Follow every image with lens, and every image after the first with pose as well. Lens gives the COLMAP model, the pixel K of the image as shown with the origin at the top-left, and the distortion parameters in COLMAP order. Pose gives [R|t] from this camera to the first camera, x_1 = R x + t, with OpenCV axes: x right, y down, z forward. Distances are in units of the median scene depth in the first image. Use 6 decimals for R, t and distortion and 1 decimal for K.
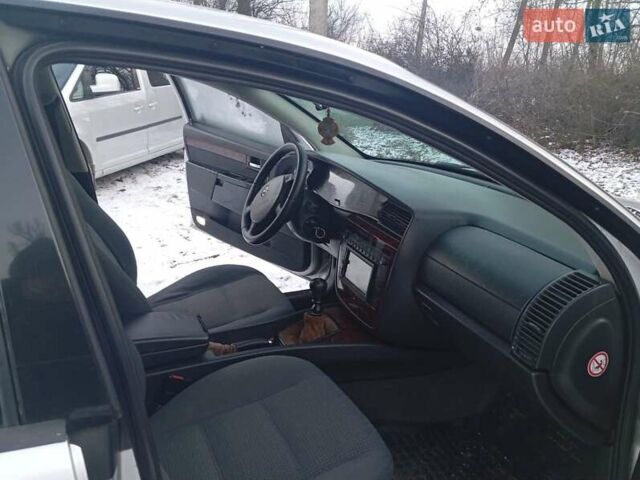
lens RADIAL K [[547.0, 0, 320.0], [0, 547.0, 228.7], [0, 0, 1]] dist [0.055137, -0.002686]
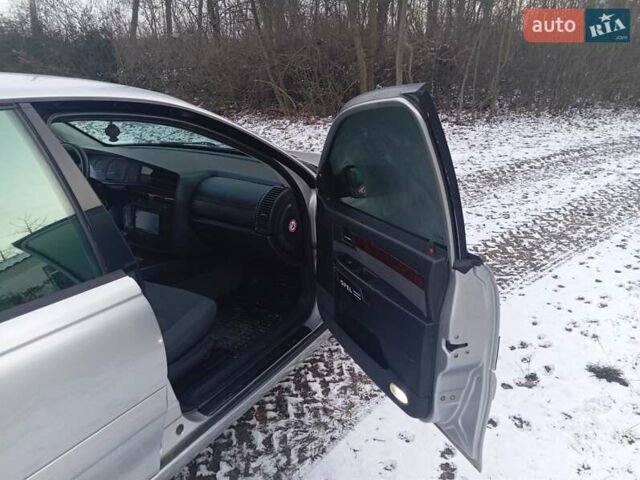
lens RADIAL K [[547.0, 0, 320.0], [0, 547.0, 228.7], [0, 0, 1]] dist [0.055137, -0.002686]
pose [[0.812720, -0.232762, 0.534142, -0.385152], [0.205919, 0.972322, 0.110392, 0.030274], [-0.545053, 0.020273, 0.838156, -0.584995]]
